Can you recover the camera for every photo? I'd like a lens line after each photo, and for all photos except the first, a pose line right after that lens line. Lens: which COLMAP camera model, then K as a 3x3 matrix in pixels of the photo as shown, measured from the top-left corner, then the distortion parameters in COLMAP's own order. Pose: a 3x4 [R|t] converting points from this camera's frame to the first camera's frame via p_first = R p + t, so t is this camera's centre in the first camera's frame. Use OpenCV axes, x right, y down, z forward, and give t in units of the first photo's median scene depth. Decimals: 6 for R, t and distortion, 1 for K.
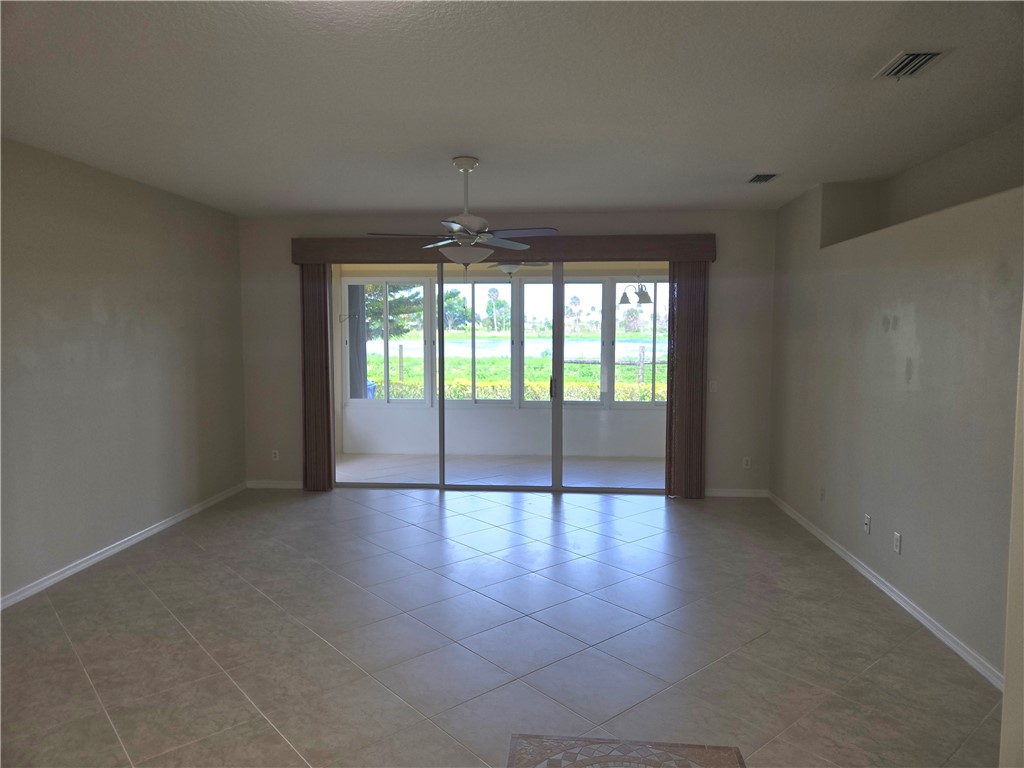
lens RADIAL K [[685.8, 0, 514.2], [0, 685.8, 384.7], [0, 0, 1]] dist [0.069232, -0.007686]
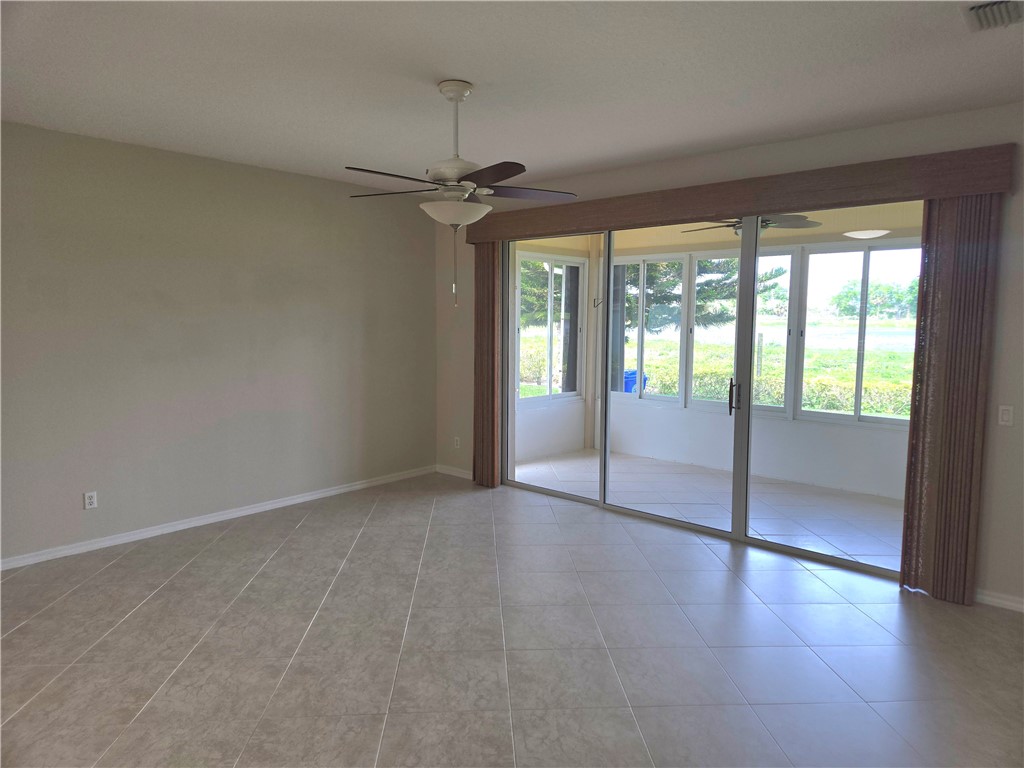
lens RADIAL K [[685.8, 0, 518.4], [0, 685.8, 377.8], [0, 0, 1]] dist [0.069232, -0.007686]
pose [[0.802463, 0.061501, -0.593524, 0.216898], [-0.056649, 0.998034, 0.026826, -0.014689], [0.594007, 0.012096, 0.804369, 0.202757]]
